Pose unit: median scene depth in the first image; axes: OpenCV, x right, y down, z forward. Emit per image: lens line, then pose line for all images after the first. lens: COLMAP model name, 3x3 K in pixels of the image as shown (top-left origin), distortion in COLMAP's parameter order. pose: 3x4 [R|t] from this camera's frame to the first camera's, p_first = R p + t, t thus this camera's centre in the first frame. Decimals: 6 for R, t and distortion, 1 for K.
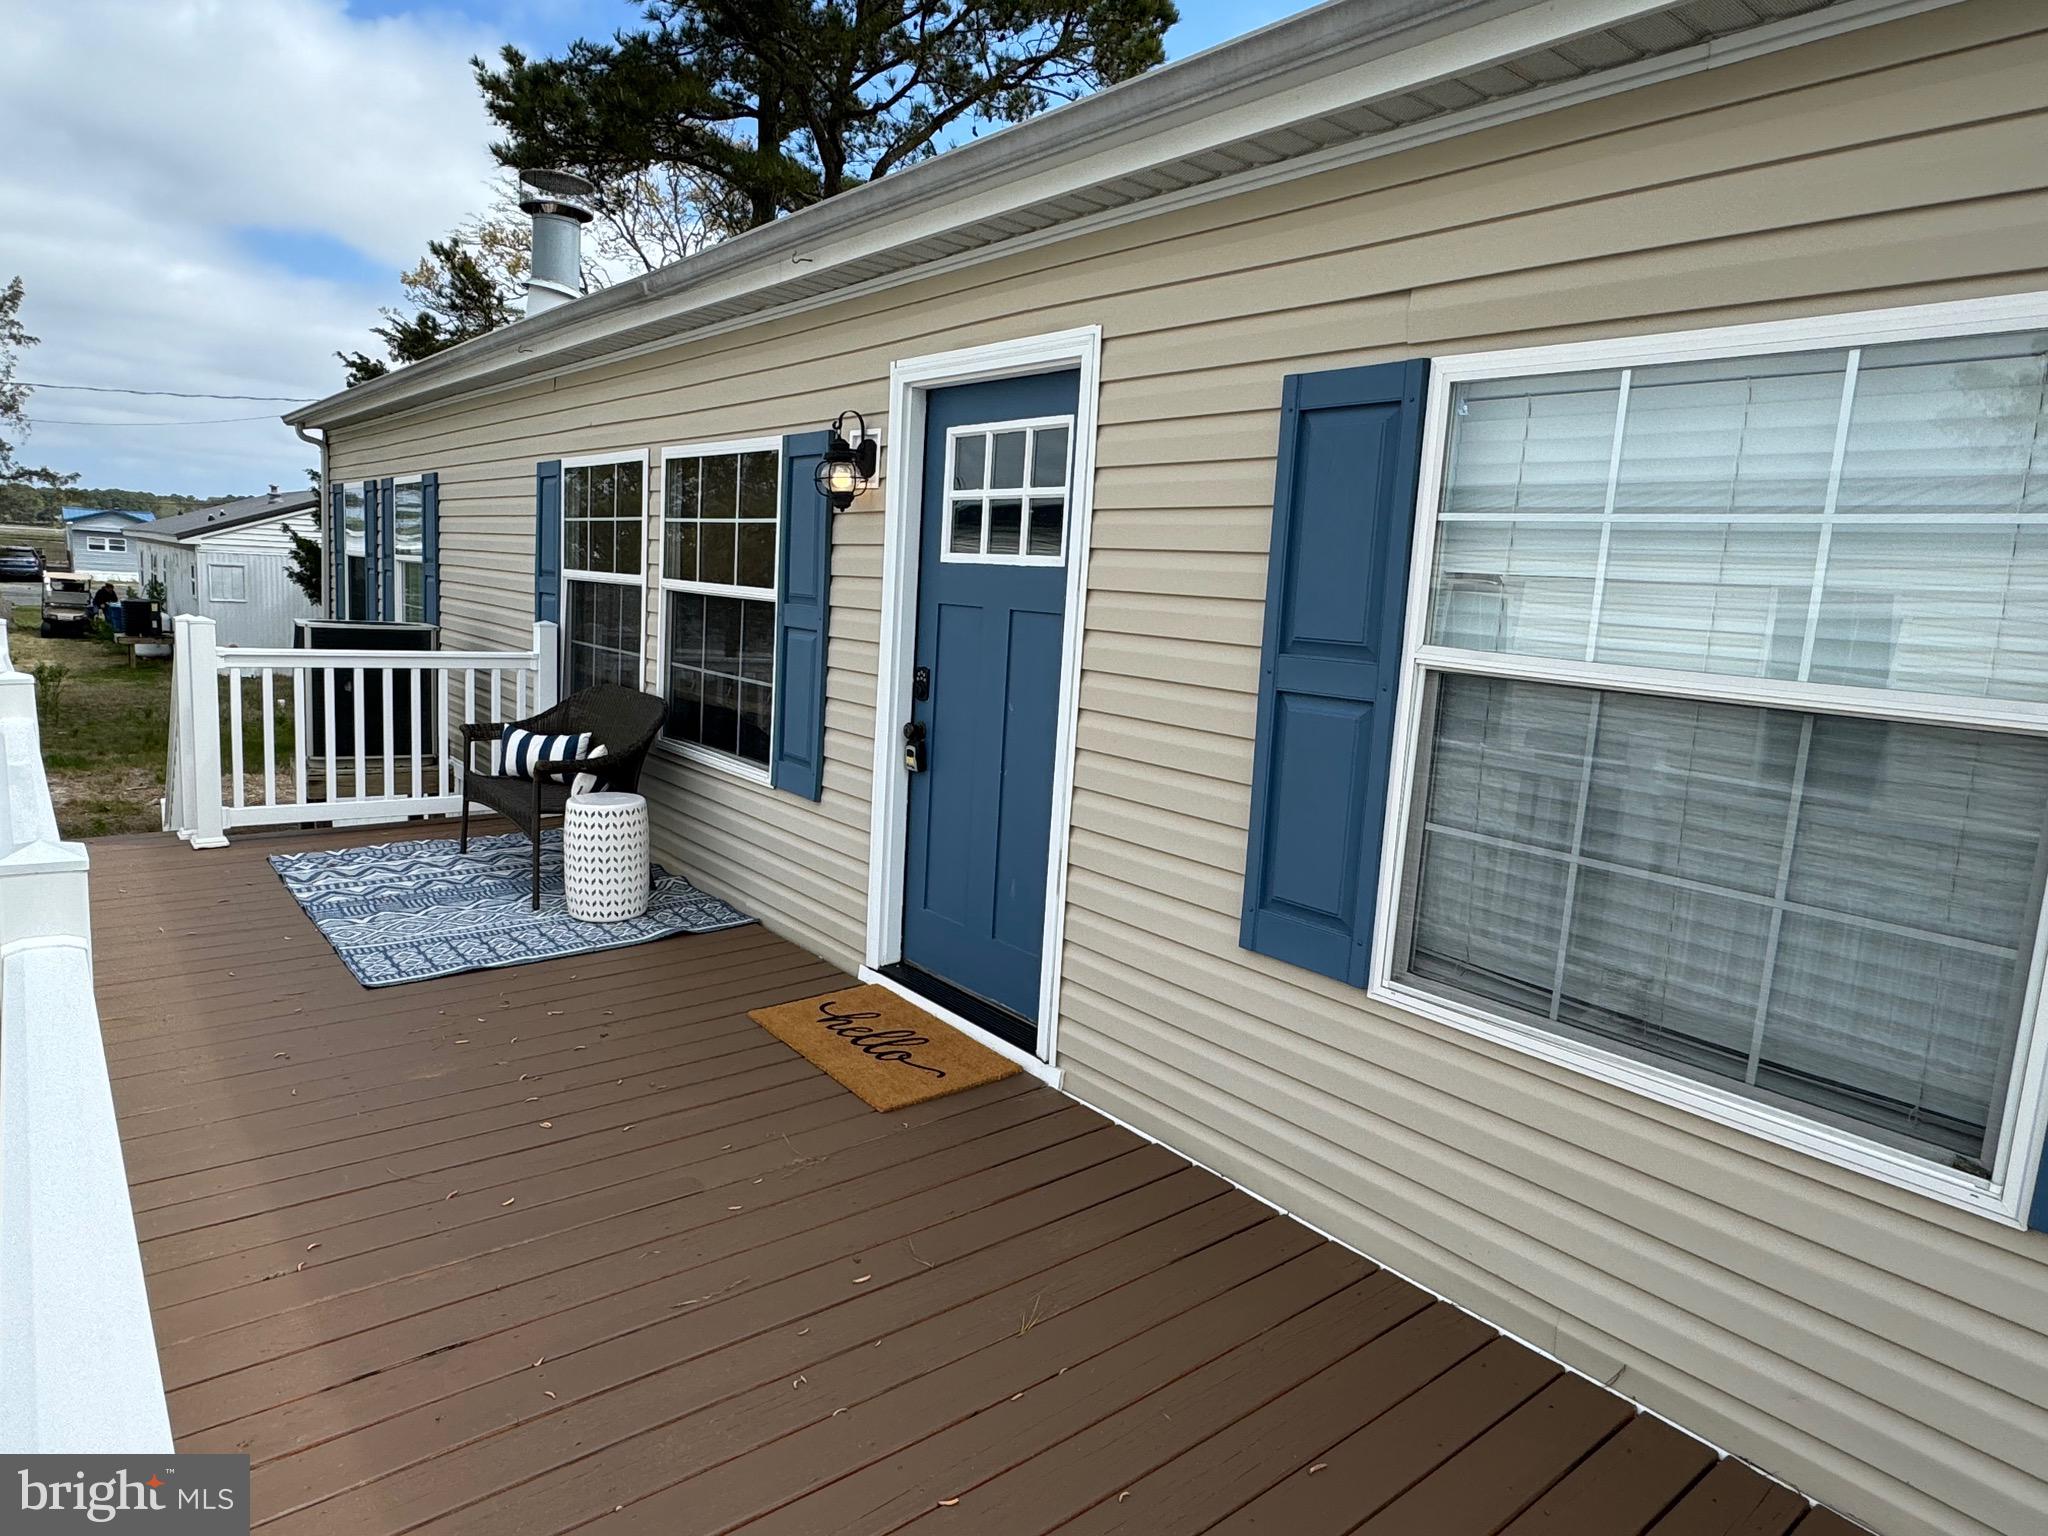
lens RADIAL K [[1239.0, 0, 1015.3], [0, 1239.0, 764.3], [0, 0, 1]] dist [-0.010575, 0.001024]
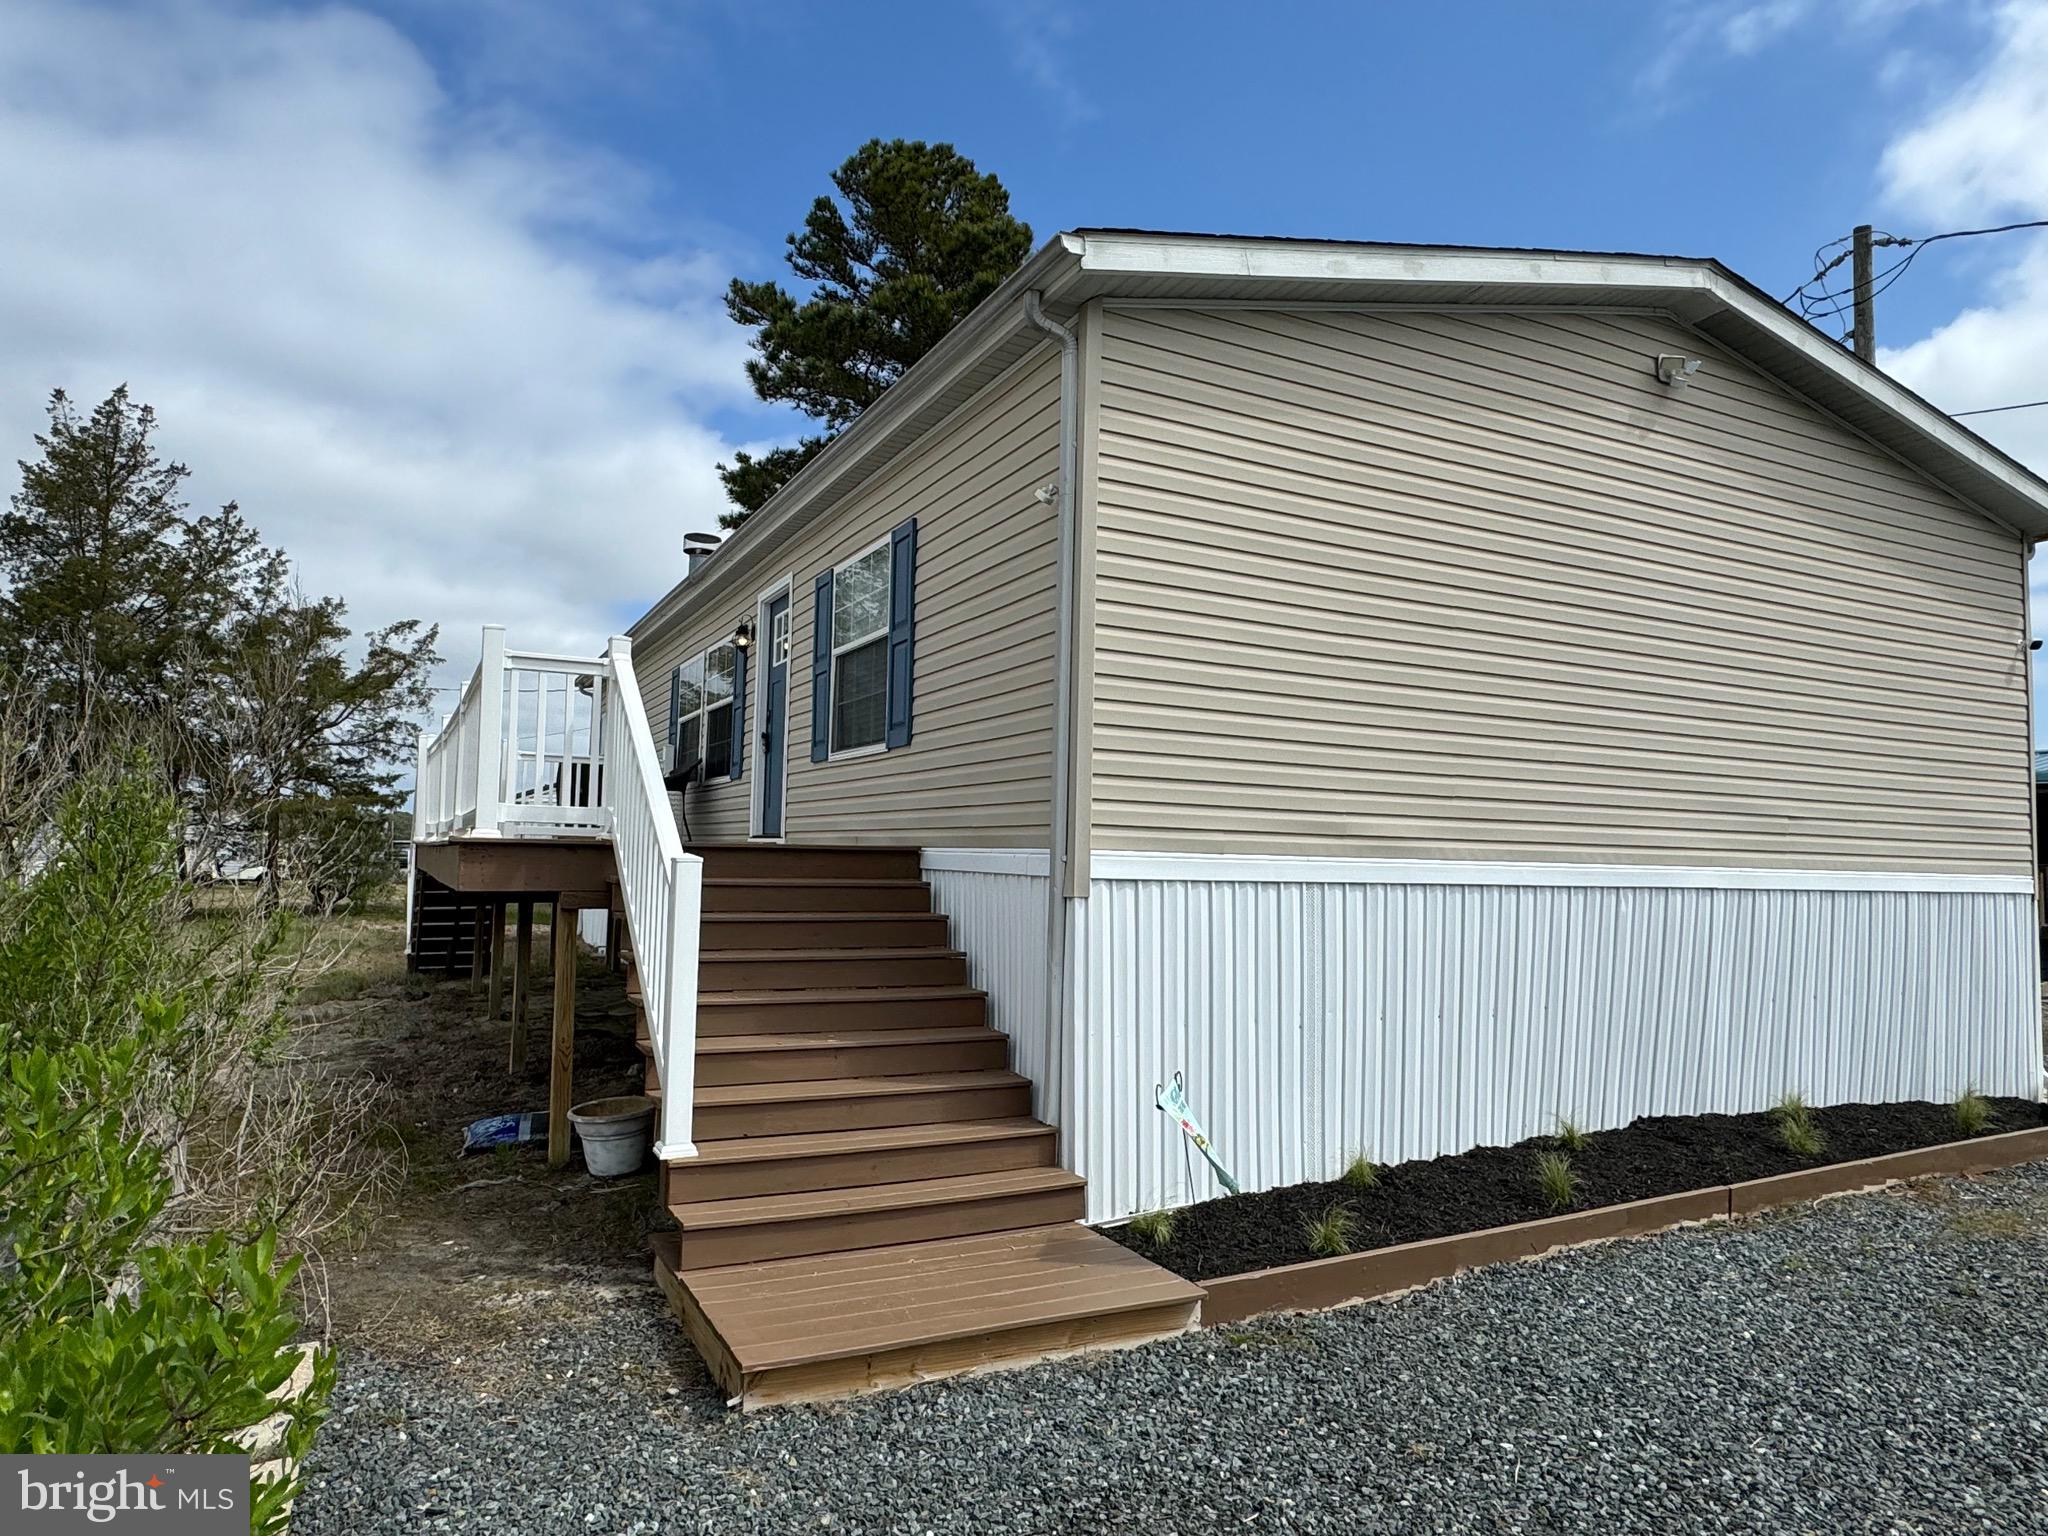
lens RADIAL K [[1239.0, 0, 1012.9], [0, 1239.0, 760.8], [0, 0, 1]] dist [-0.010575, 0.001024]
pose [[0.976830, -0.058626, -0.205832, 0.219387], [0.009335, 0.972505, -0.232693, 0.145583], [0.213814, 0.225380, 0.950520, -0.298178]]
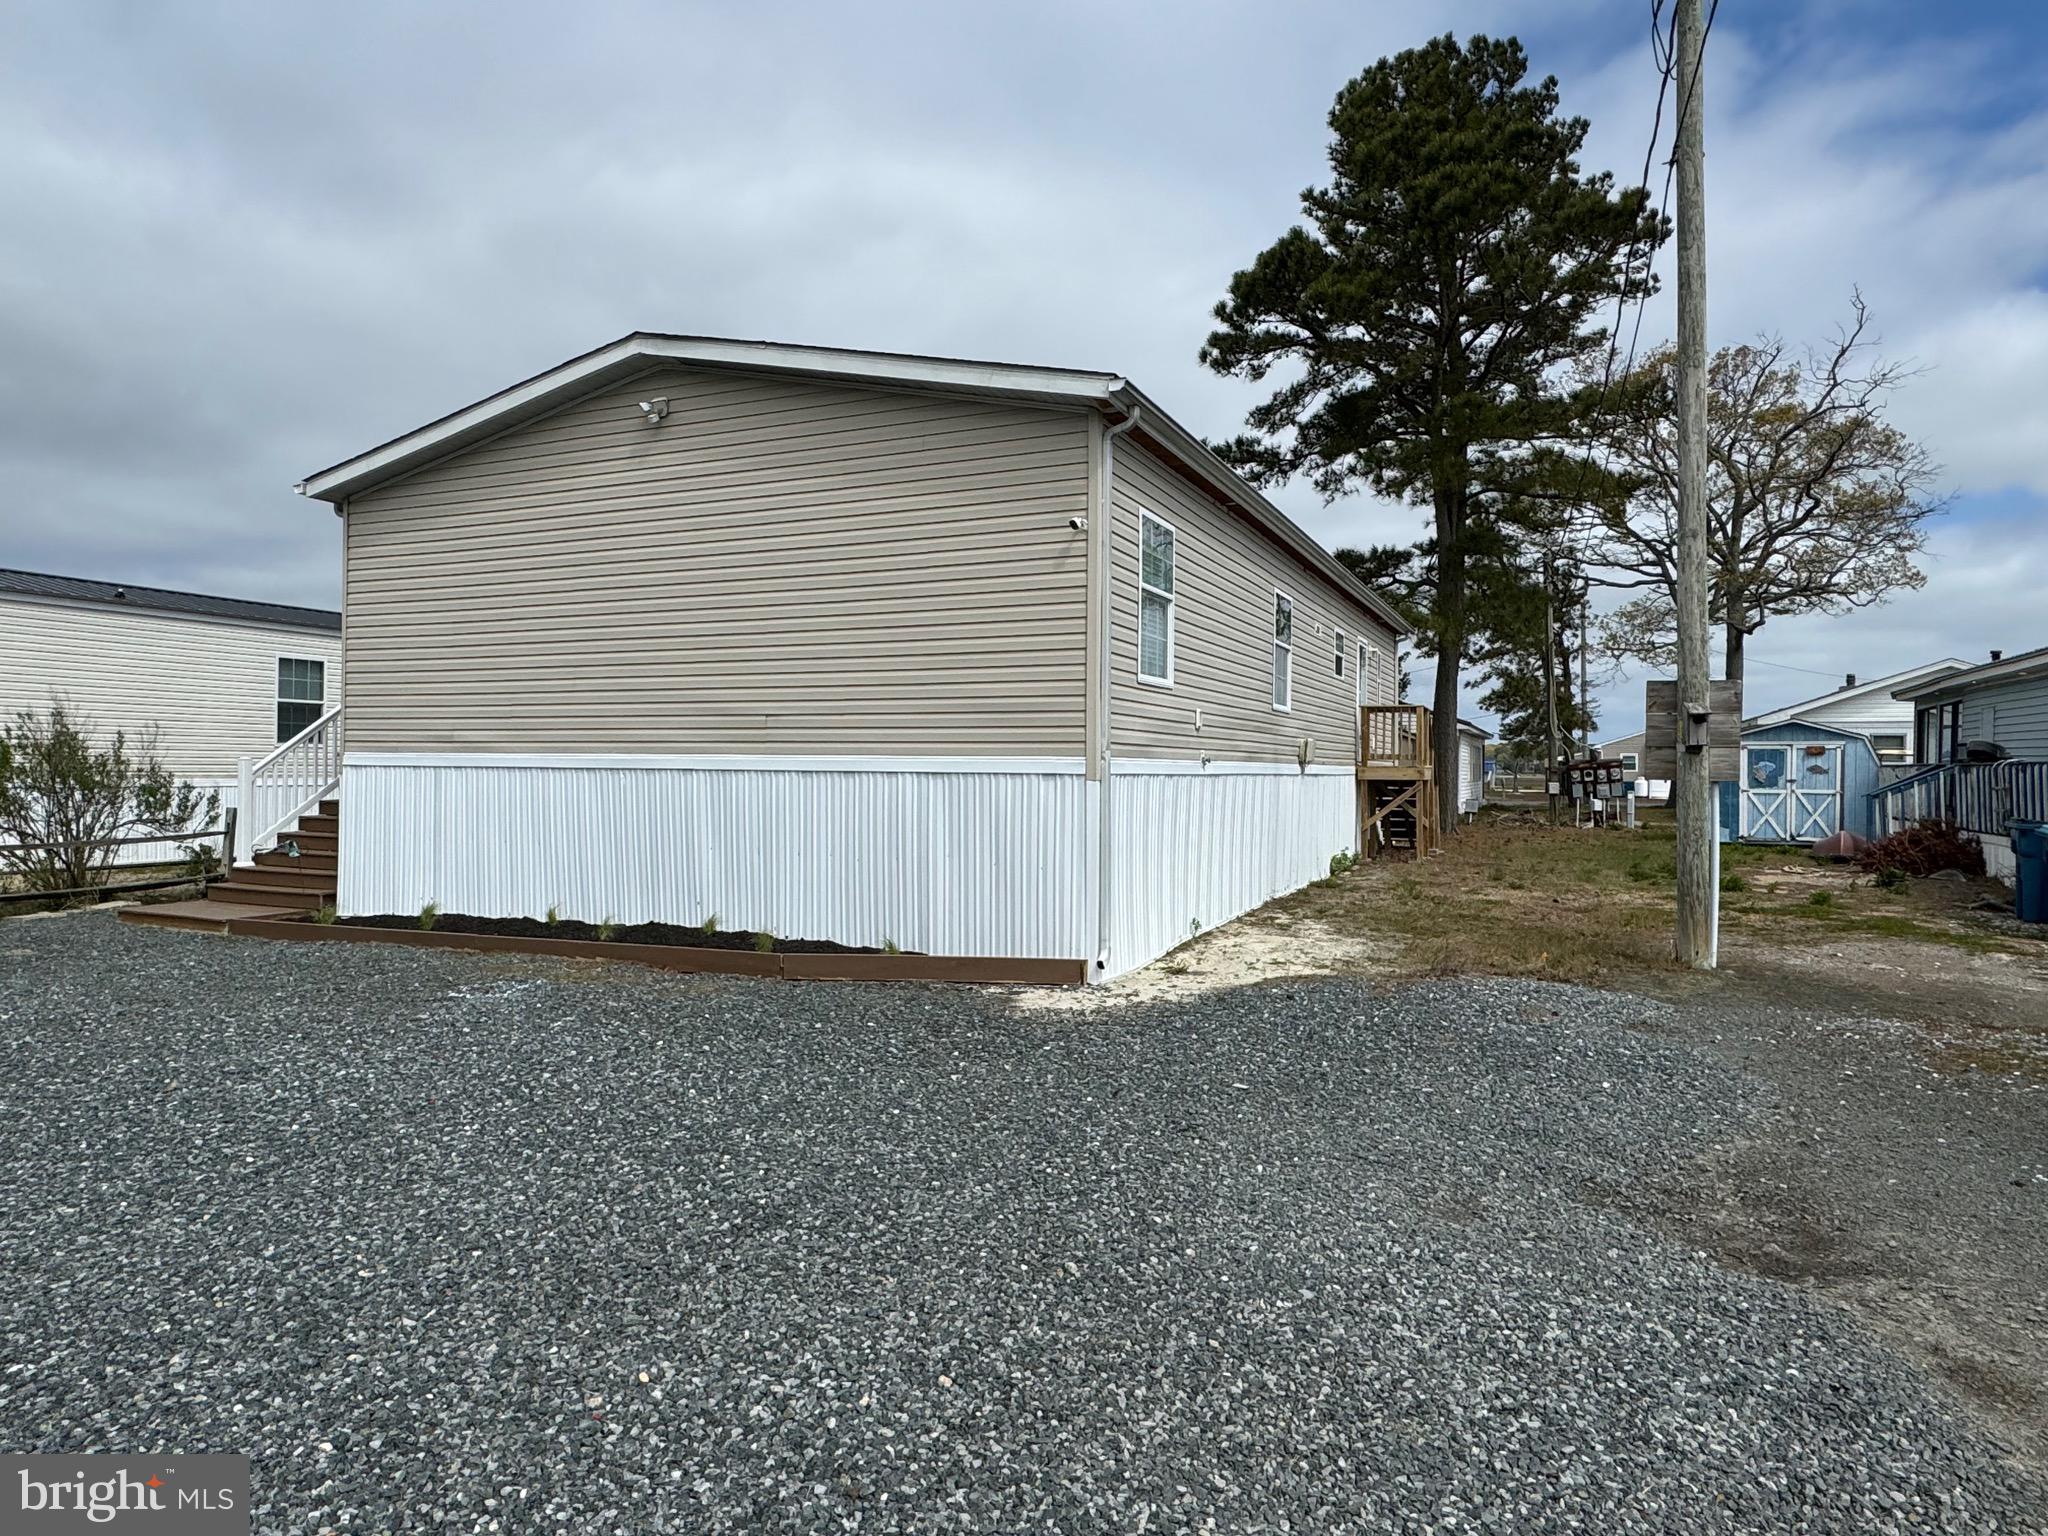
lens RADIAL K [[1239.0, 0, 1020.2], [0, 1239.0, 764.4], [0, 0, 1]] dist [-0.010575, 0.001024]
pose [[0.445483, -0.061926, -0.893146, 0.981008], [-0.112291, 0.985862, -0.124363, 0.146318], [0.888220, 0.155694, 0.432232, 0.050207]]
